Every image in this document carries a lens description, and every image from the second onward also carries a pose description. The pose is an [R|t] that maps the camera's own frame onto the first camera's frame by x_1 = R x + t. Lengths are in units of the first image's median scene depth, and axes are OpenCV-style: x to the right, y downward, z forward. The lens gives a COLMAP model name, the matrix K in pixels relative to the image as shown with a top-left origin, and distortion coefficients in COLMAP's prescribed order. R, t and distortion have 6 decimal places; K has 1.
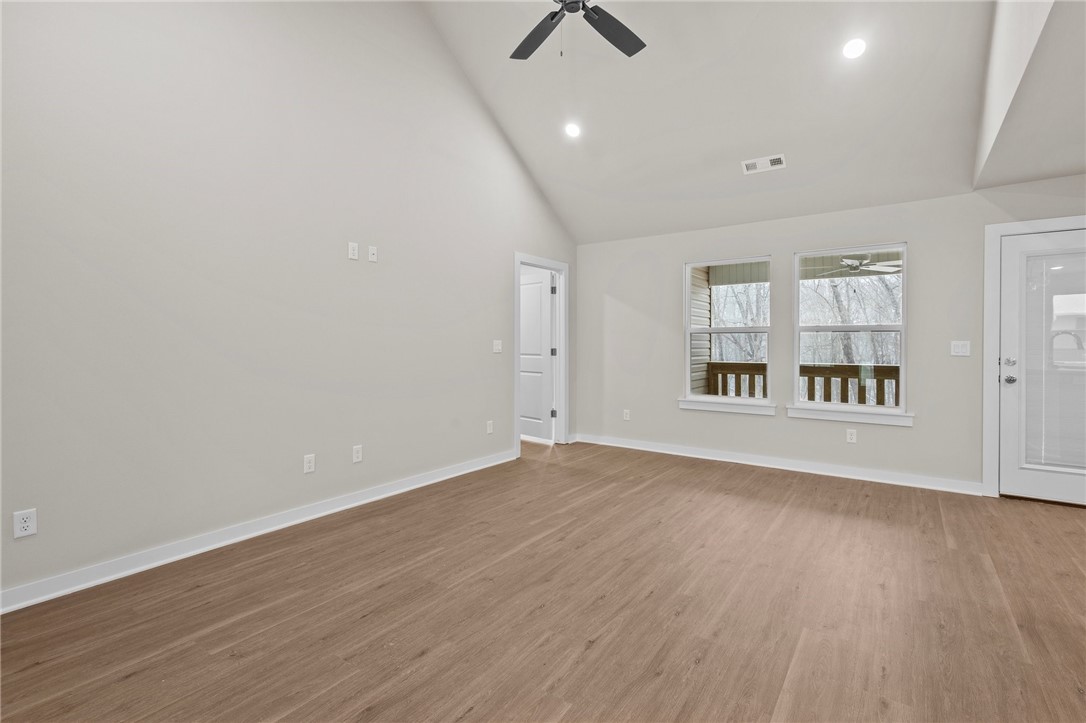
lens RADIAL K [[505.2, 0, 543.4], [0, 505.2, 343.8], [0, 0, 1]] dist [0.012609, -0.001303]
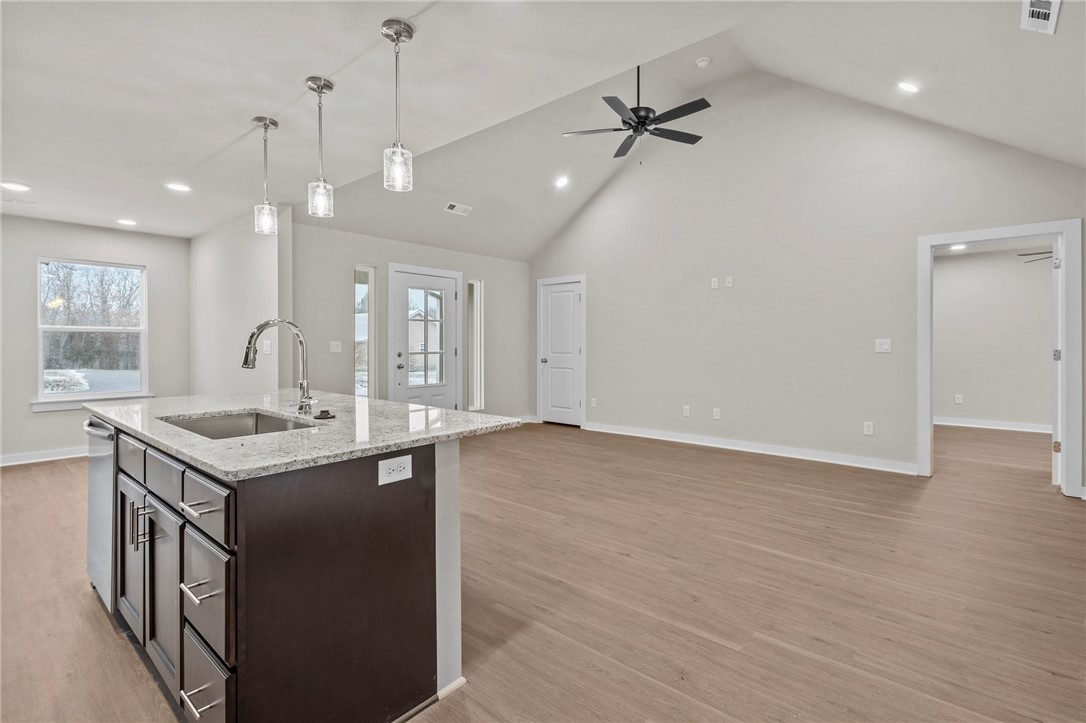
lens RADIAL K [[505.5, 0, 543.9], [0, 505.5, 344.8], [0, 0, 1]] dist [0.006547, -0.000268]
pose [[-0.097651, 0.004524, -0.995210, 1.423067], [0.000827, 0.999990, 0.004464, -0.001683], [0.995220, -0.000387, -0.097654, 0.727324]]
